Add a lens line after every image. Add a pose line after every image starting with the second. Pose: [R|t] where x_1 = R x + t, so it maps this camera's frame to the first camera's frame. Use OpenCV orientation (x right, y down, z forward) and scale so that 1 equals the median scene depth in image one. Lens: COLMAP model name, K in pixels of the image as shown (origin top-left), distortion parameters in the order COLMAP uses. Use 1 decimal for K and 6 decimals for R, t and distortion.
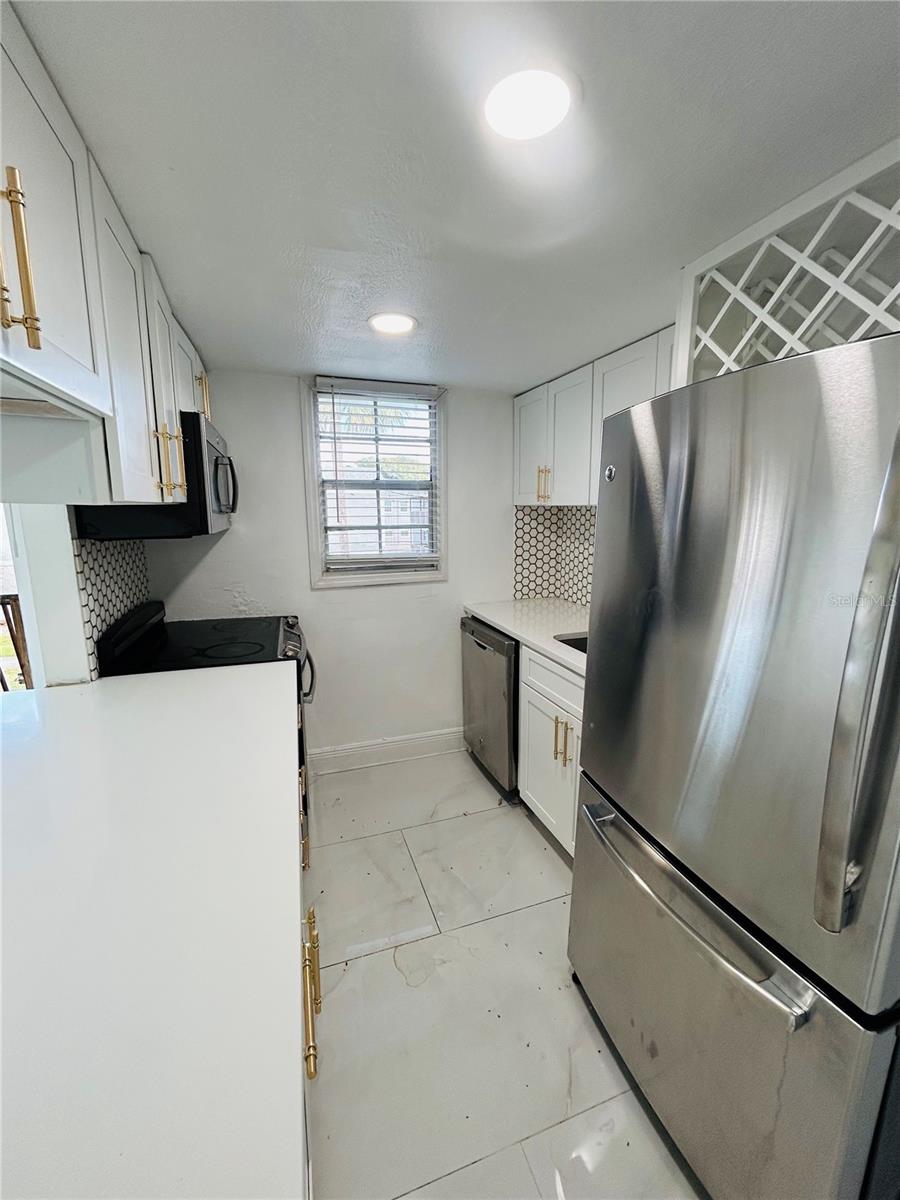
lens RADIAL K [[488.3, 0, 453.2], [0, 488.3, 600.1], [0, 0, 1]] dist [0.003861, -0.001023]
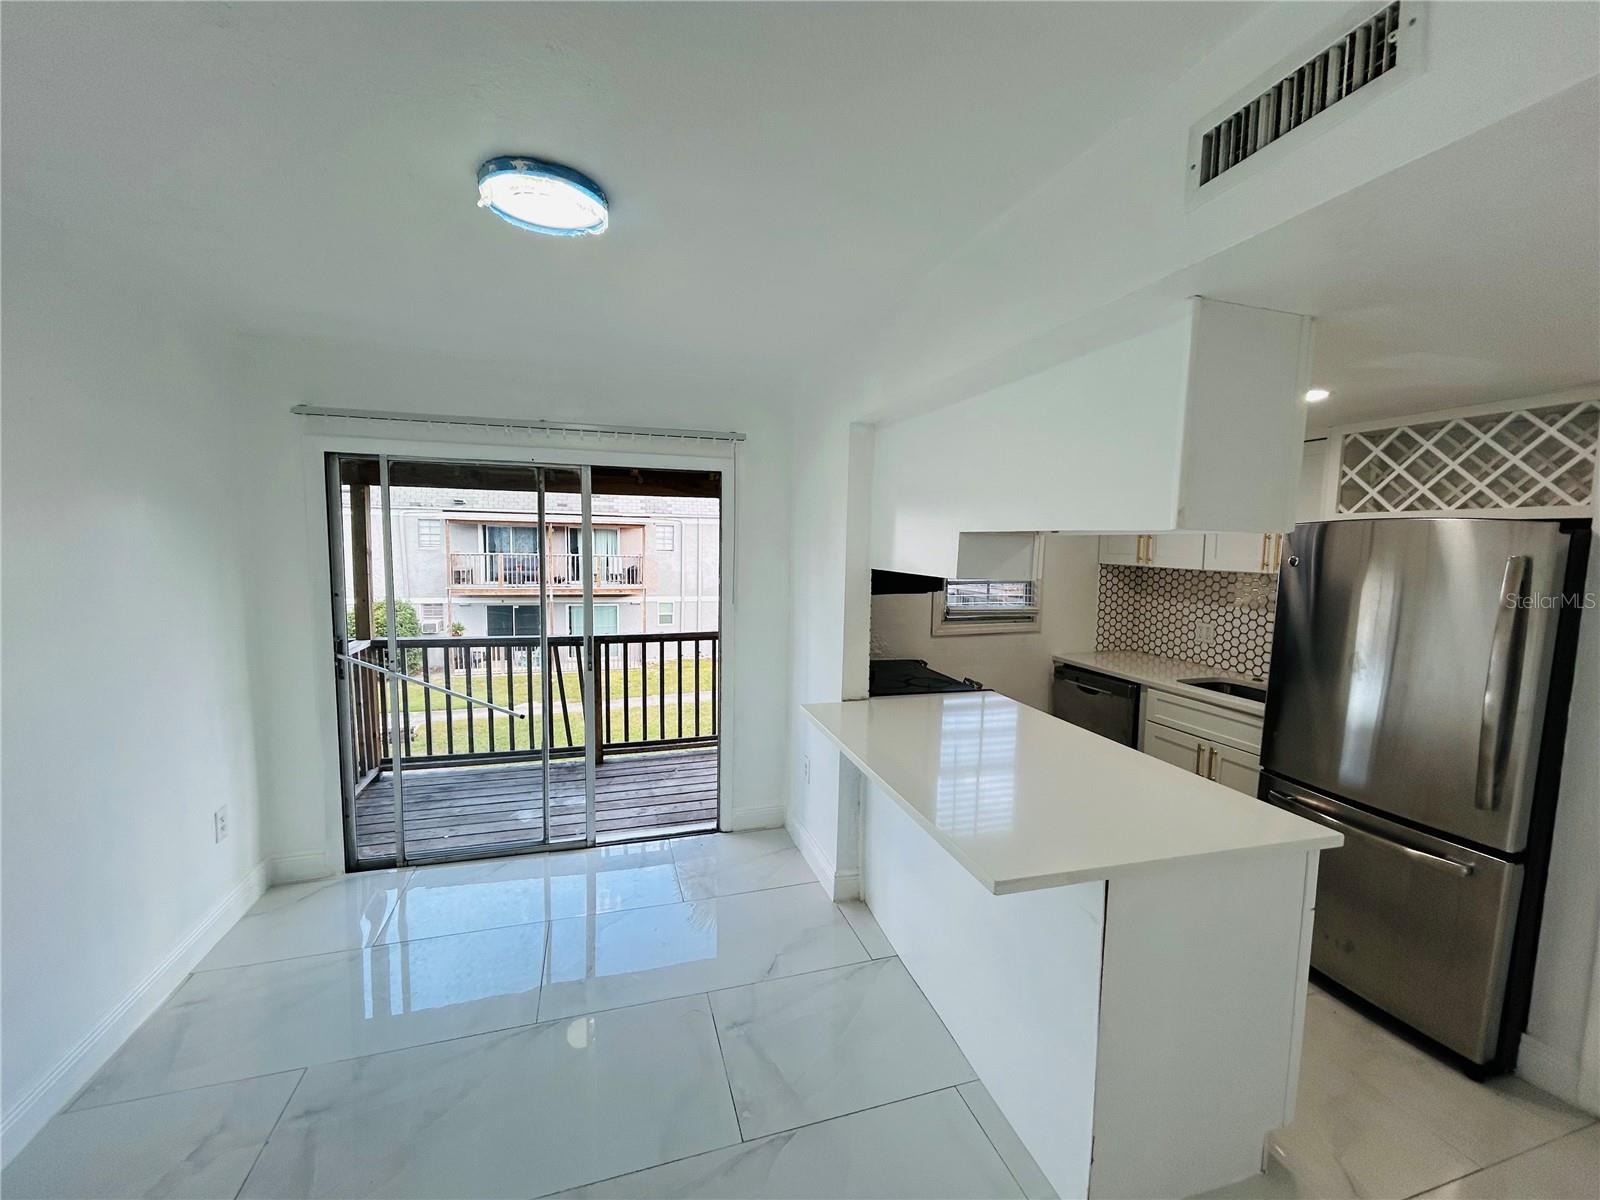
lens RADIAL K [[651.1, 0, 802.3], [0, 651.1, 602.3], [0, 0, 1]] dist [0.003861, -0.001023]
pose [[0.999068, 0.022953, -0.036548, -0.483293], [-0.026130, 0.995693, -0.088957, 0.036933], [0.034348, 0.089830, 0.995365, -0.453909]]
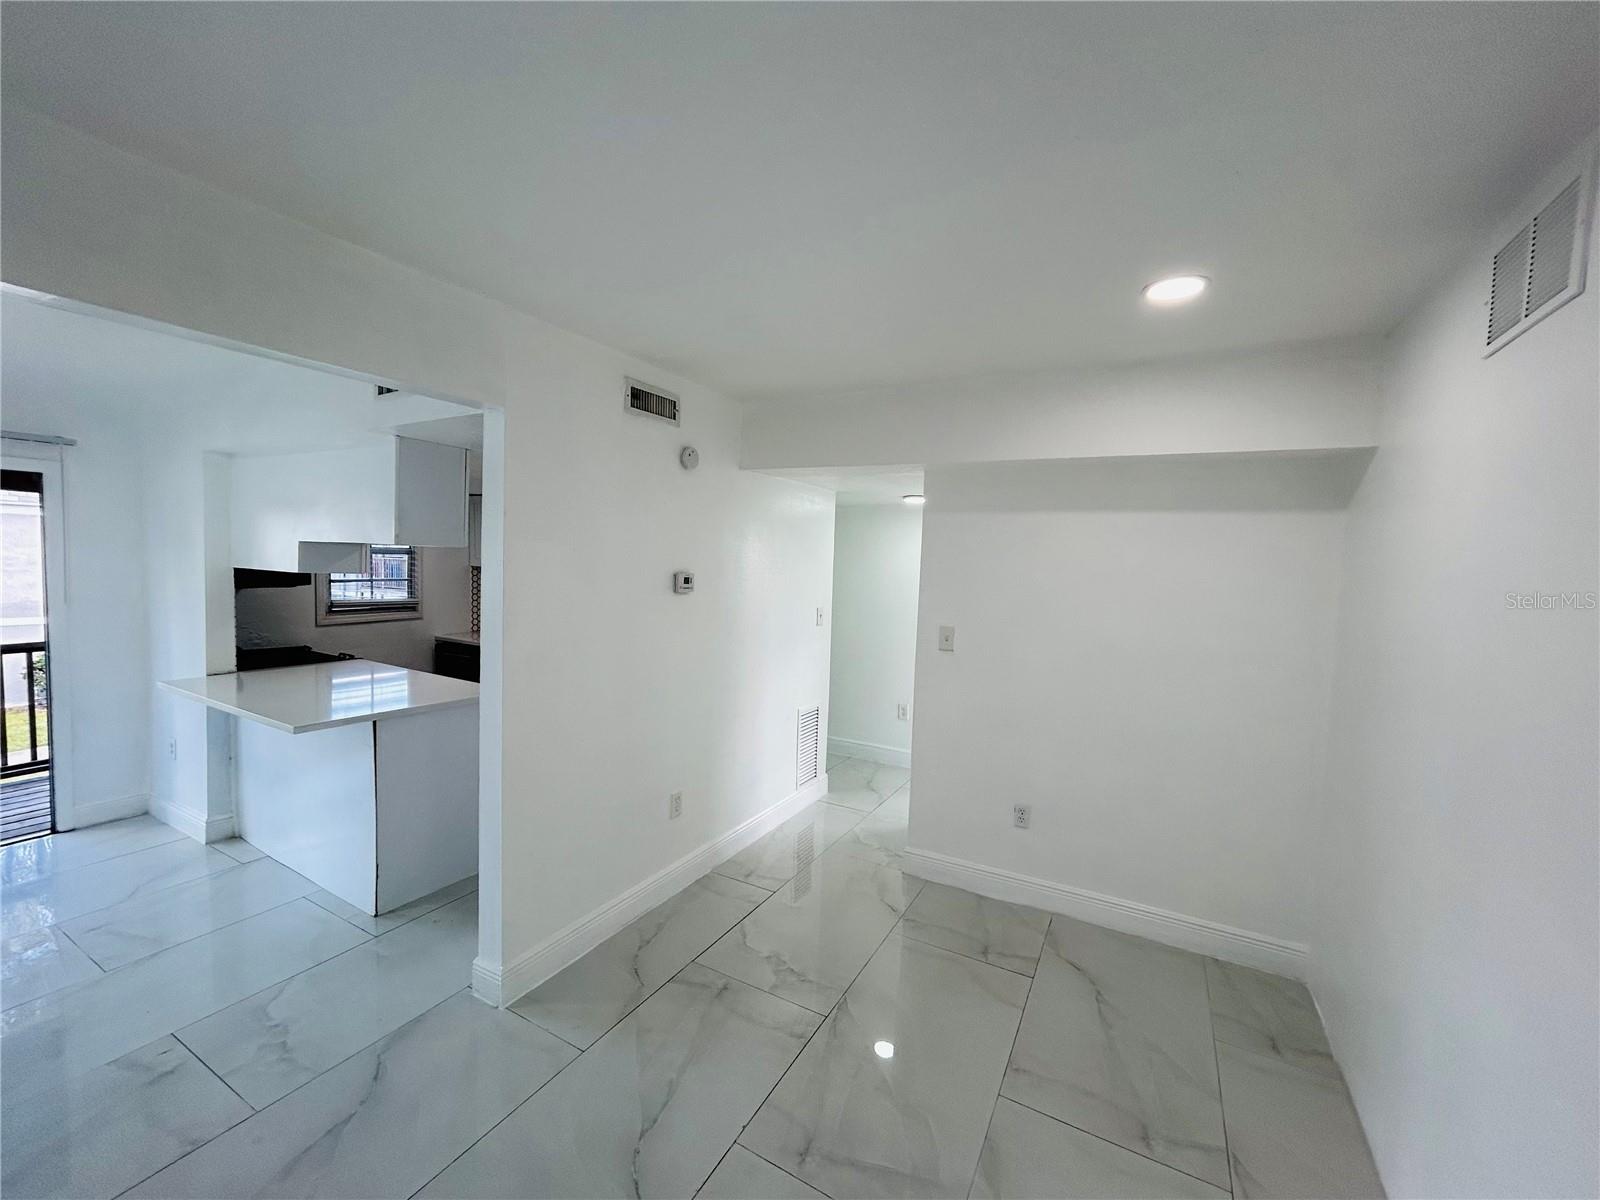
lens RADIAL K [[651.1, 0, 799.9], [0, 651.1, 595.8], [0, 0, 1]] dist [0.003861, -0.001023]
pose [[0.752277, -0.012658, 0.658726, -0.423870], [0.091609, 0.992113, -0.085554, 0.153581], [-0.652448, 0.124705, 0.747503, -1.096758]]
